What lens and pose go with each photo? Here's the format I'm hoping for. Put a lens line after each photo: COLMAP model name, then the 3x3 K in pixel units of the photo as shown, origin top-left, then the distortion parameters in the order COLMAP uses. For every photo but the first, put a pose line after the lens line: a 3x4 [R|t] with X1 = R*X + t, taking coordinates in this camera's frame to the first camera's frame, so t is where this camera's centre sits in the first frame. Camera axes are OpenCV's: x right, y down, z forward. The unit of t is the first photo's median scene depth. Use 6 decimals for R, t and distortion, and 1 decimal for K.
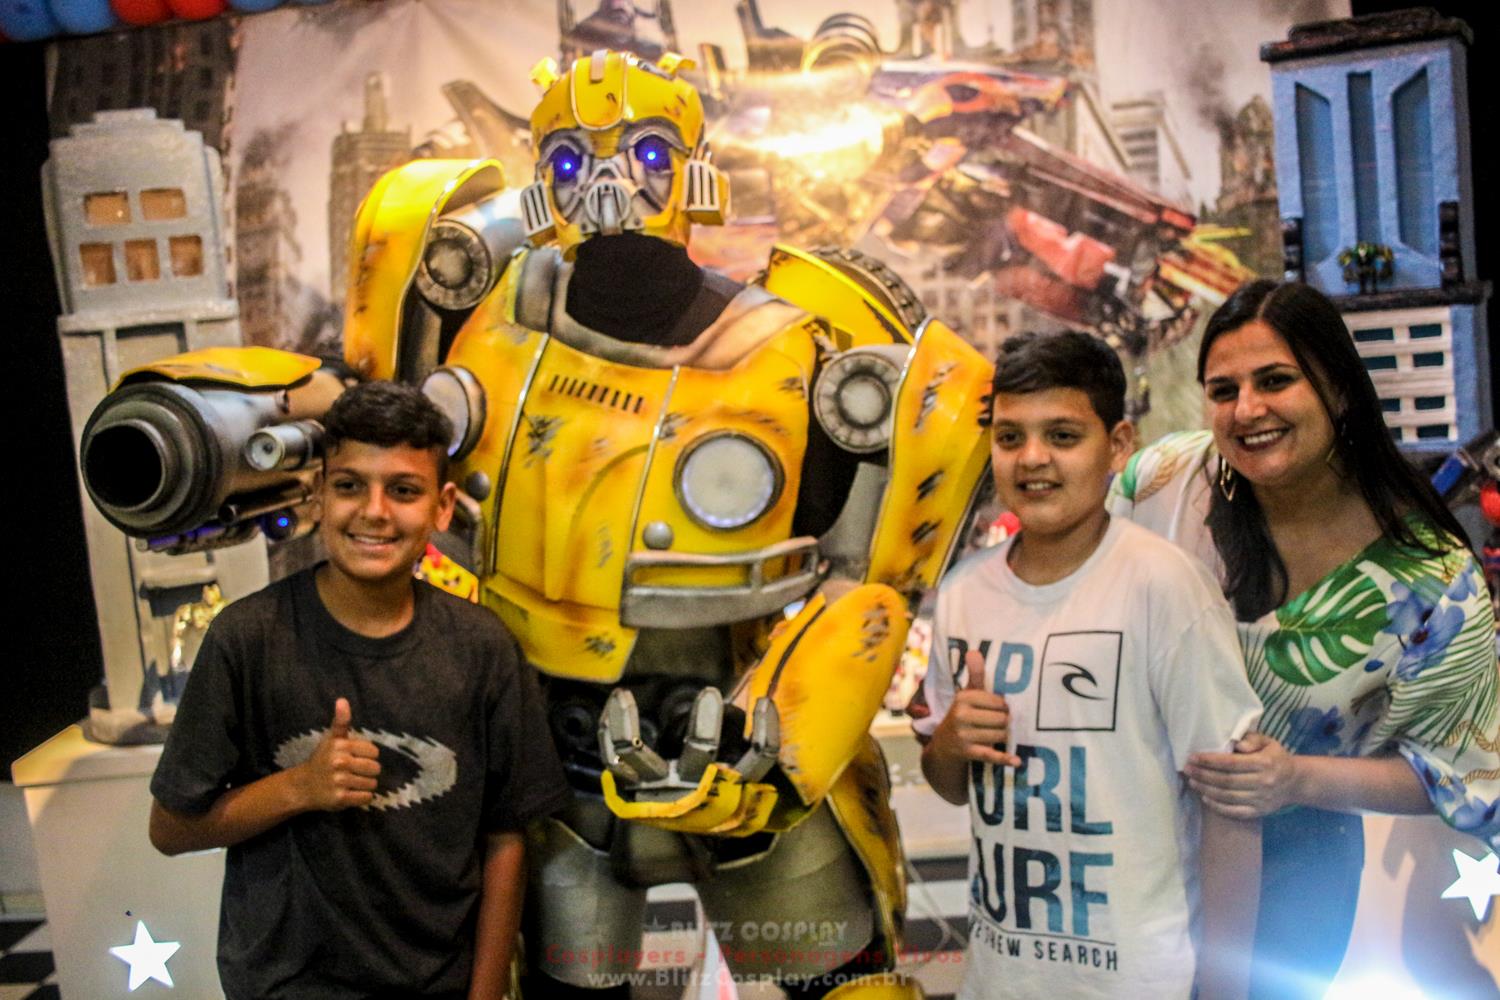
lens RADIAL K [[1772.1, 0, 797.5], [0, 1772.1, 499.0], [0, 0, 1]] dist [-0.101212, 0.124388]
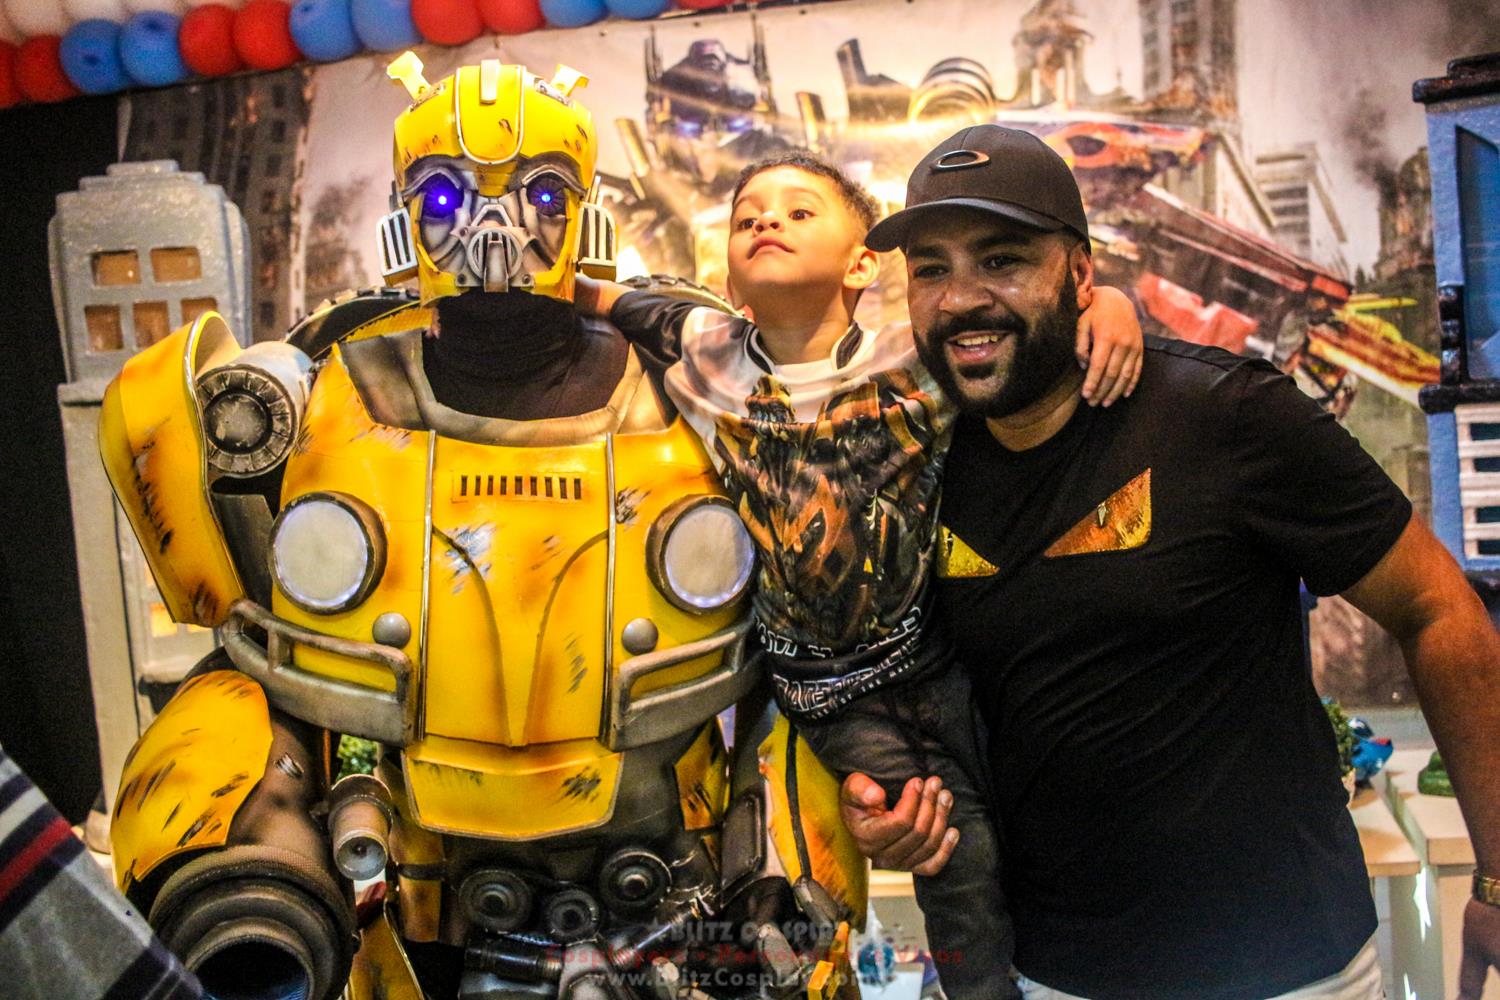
lens RADIAL K [[1772.1, 0, 797.5], [0, 1772.1, 499.0], [0, 0, 1]] dist [-0.101212, 0.124388]
pose [[0.993630, 0.018745, -0.111125, 0.050458], [-0.022945, 0.999065, -0.036638, -0.014661], [0.110334, 0.038955, 0.993131, 0.101508]]
